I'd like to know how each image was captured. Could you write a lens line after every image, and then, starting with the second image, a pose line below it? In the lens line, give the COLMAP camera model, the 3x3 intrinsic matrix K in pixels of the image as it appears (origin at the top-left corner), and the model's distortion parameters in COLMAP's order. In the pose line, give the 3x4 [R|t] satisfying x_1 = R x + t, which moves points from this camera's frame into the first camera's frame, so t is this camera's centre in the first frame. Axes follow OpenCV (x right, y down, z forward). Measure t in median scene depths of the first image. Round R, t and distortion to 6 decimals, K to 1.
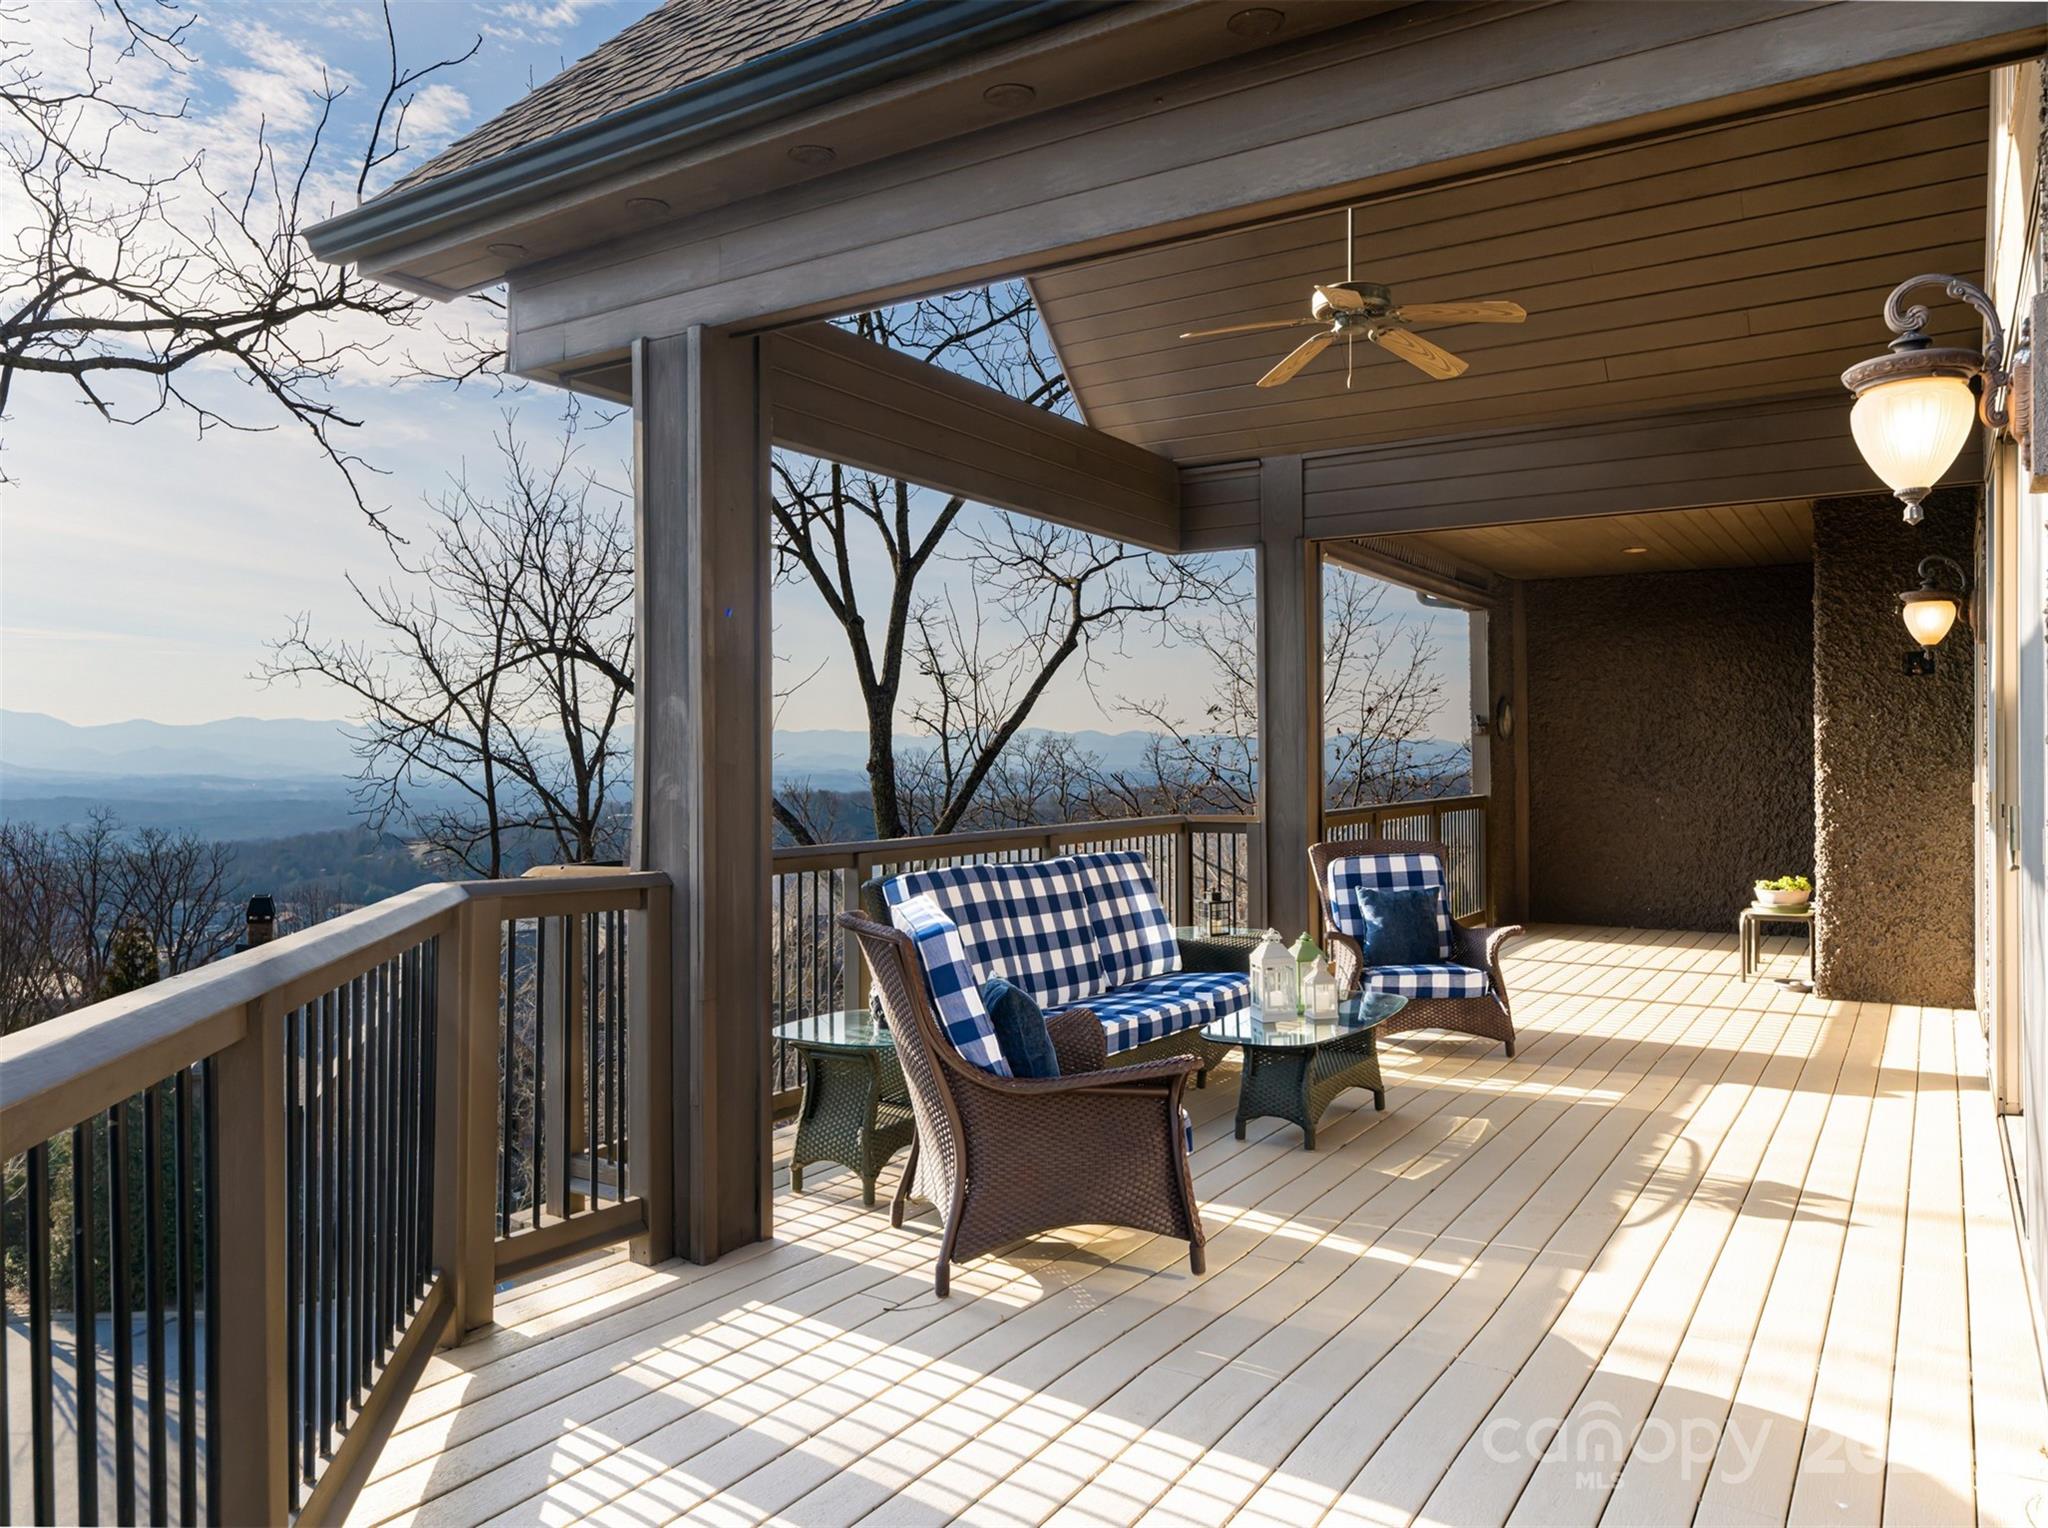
lens RADIAL K [[1393.4, 0, 1038.6], [0, 1393.4, 752.6], [0, 0, 1]] dist [-0.015548, 0.004821]
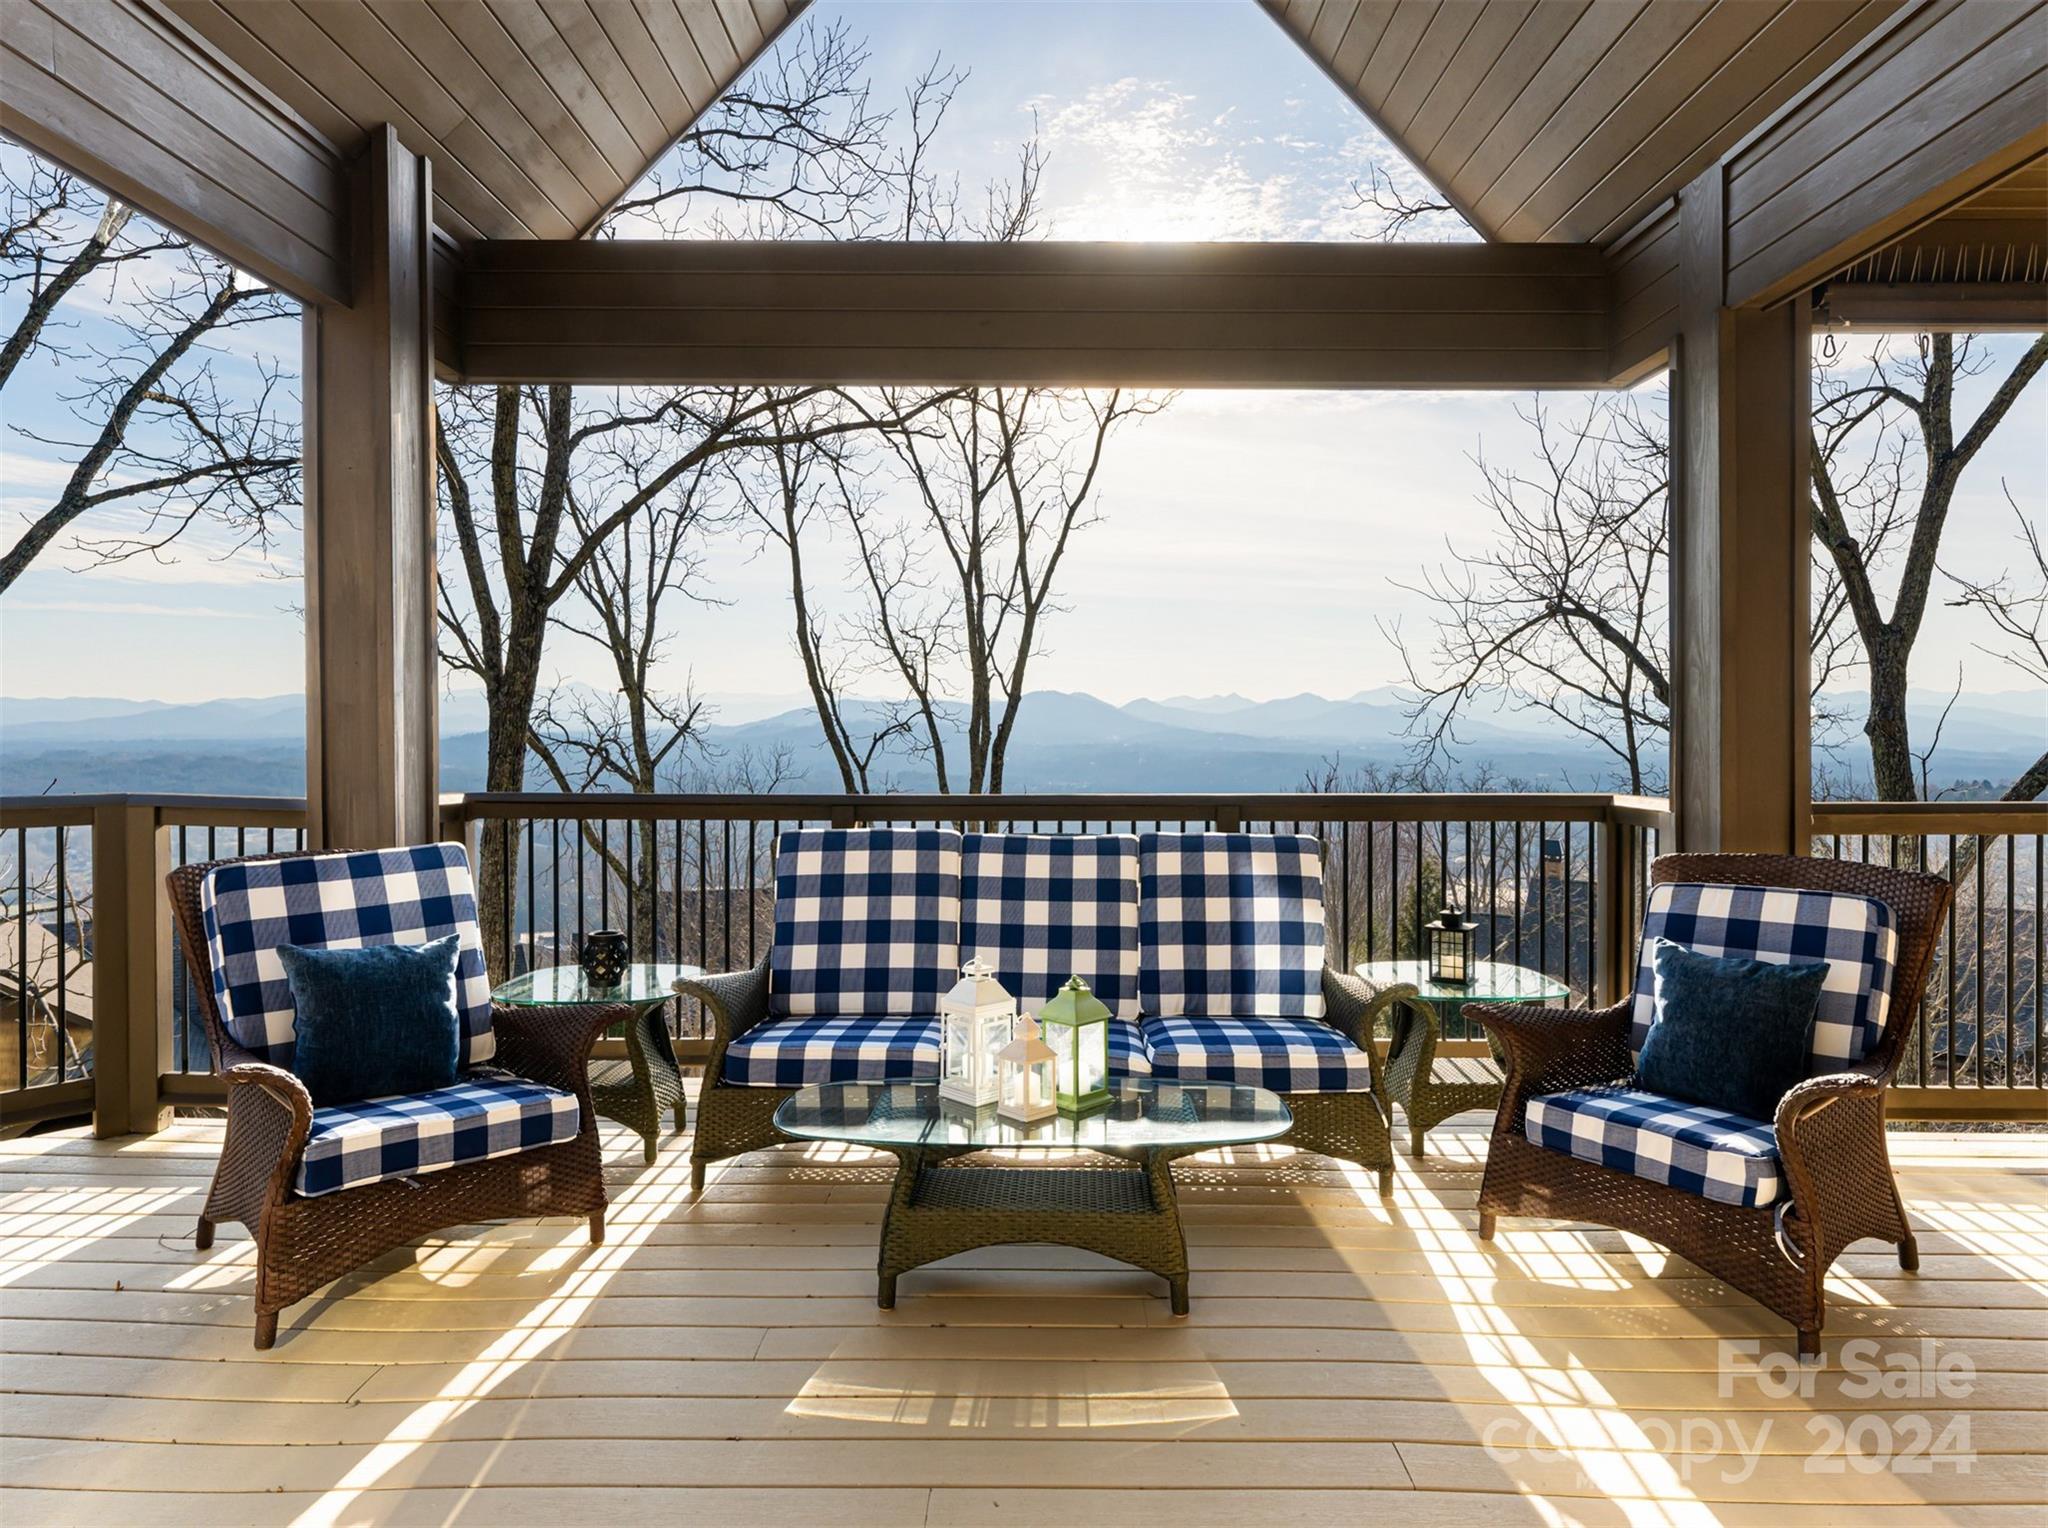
lens RADIAL K [[1227.3, 0, 1001.3], [0, 1227.3, 740.1], [0, 0, 1]] dist [0.008719, -0.002033]
pose [[0.532959, 0.015801, -0.845994, 0.741345], [-0.000375, 0.999830, 0.018438, 0.016740], [0.846141, -0.009509, 0.532874, 0.796882]]
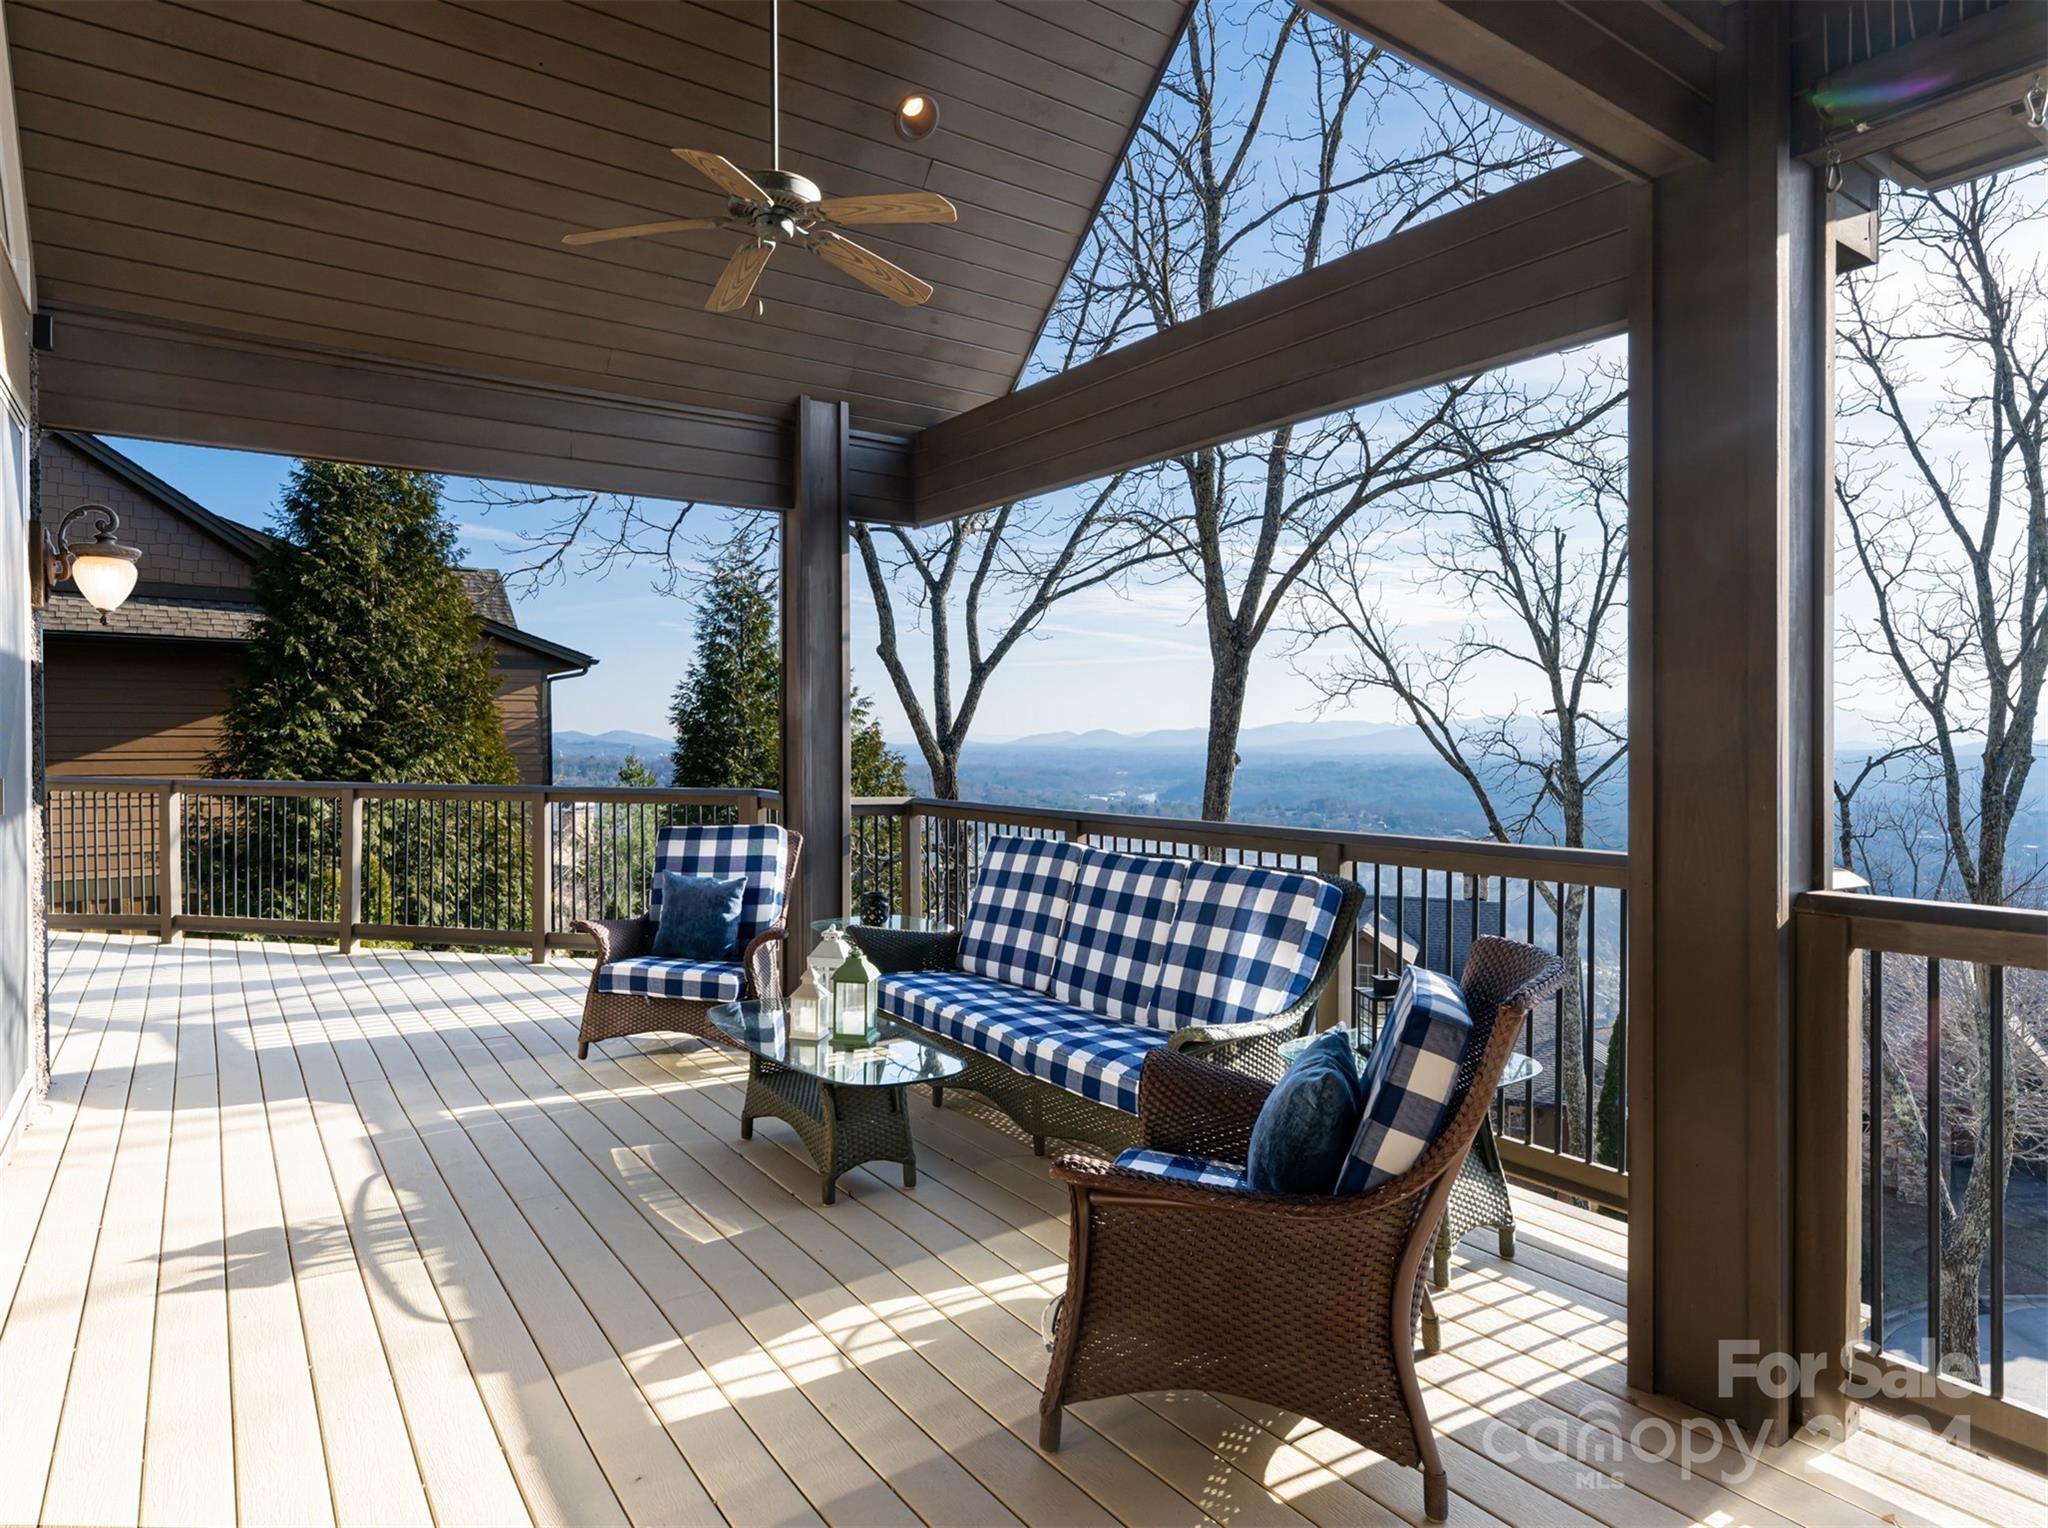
lens RADIAL K [[1131.2, 0, 958.8], [0, 1131.2, 760.8], [0, 0, 1]] dist [0.005383, -0.003560]
pose [[-0.393934, 0.020417, -0.918912, 0.921514], [0.004922, 0.999786, 0.020104, 0.004963], [0.919125, 0.003397, -0.393950, 1.549650]]
